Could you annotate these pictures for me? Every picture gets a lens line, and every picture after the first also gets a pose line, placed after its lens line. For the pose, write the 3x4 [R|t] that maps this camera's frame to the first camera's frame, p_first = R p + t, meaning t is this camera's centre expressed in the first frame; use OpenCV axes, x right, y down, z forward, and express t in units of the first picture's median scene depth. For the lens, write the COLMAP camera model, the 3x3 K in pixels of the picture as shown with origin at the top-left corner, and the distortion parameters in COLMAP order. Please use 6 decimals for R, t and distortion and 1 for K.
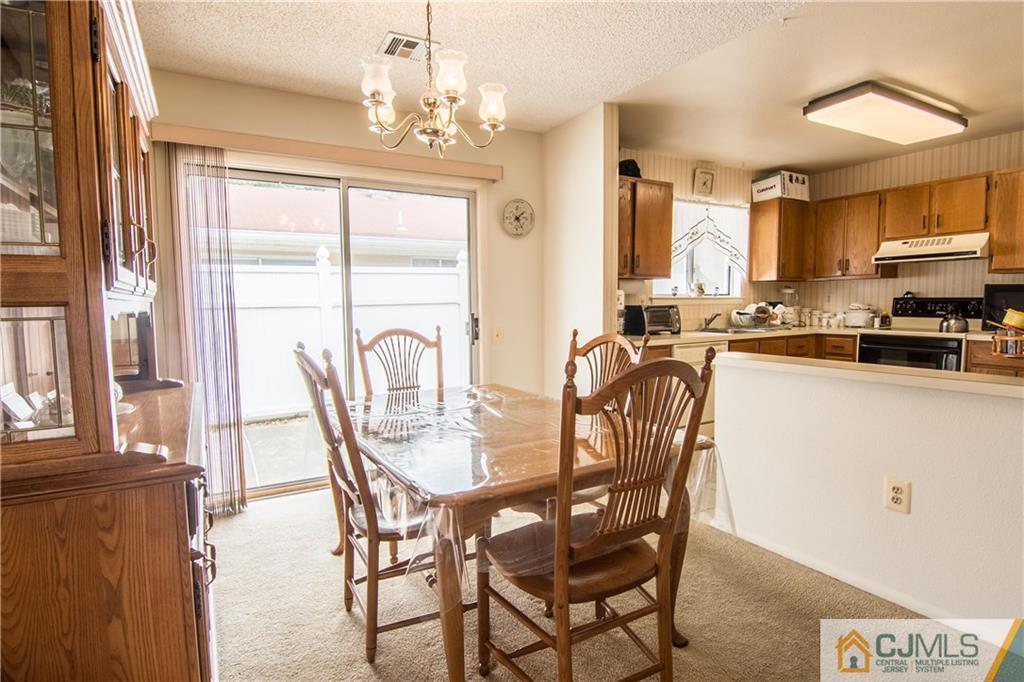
lens RADIAL K [[537.8, 0, 518.6], [0, 537.8, 346.4], [0, 0, 1]] dist [-0.006349, -0.007368]
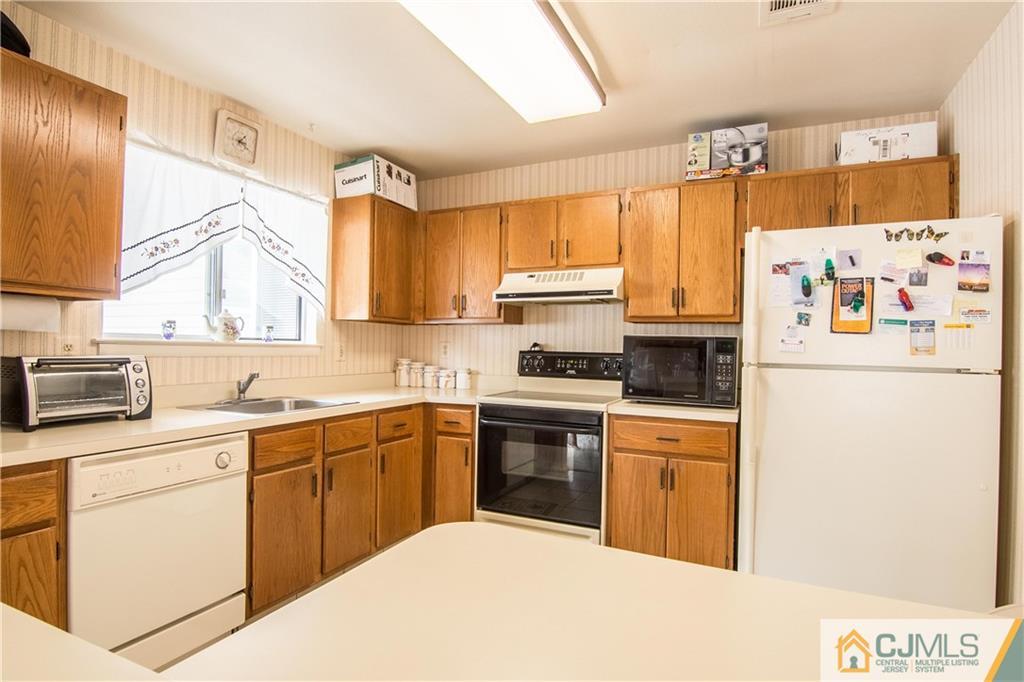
lens RADIAL K [[537.8, 0, 511.9], [0, 537.8, 344.0], [0, 0, 1]] dist [-0.006349, -0.007368]
pose [[0.824284, 0.028139, 0.565476, 0.270962], [0.022932, 0.996285, -0.083006, -0.038480], [-0.565711, 0.081388, 0.820577, 0.393864]]
